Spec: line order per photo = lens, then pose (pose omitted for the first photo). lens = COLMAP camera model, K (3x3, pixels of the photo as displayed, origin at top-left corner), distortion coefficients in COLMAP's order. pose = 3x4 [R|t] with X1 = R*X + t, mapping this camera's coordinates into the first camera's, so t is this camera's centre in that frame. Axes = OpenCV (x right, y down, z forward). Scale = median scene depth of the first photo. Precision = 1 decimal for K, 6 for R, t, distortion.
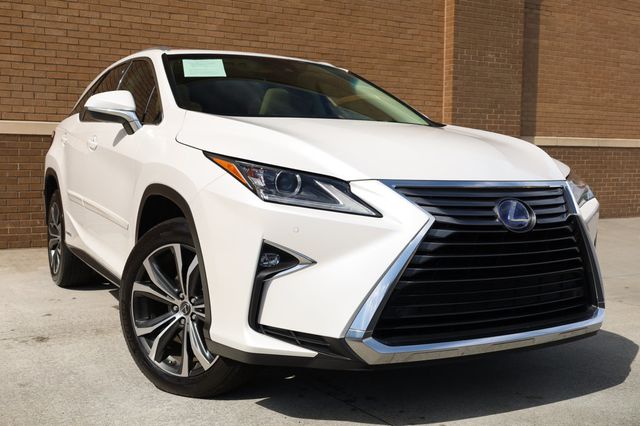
lens RADIAL K [[729.5, 0, 320.0], [0, 729.5, 213.0], [0, 0, 1]] dist [0.006352, 0.016228]
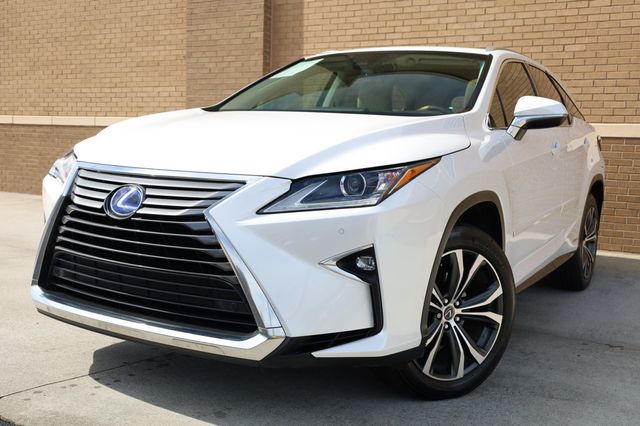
lens RADIAL K [[729.5, 0, 320.0], [0, 729.5, 213.0], [0, 0, 1]] dist [0.006352, 0.016228]
pose [[0.477736, 0.089695, -0.873913, 0.486437], [-0.095795, 0.994161, 0.049669, -0.021630], [0.873265, 0.059988, 0.483539, 0.287963]]
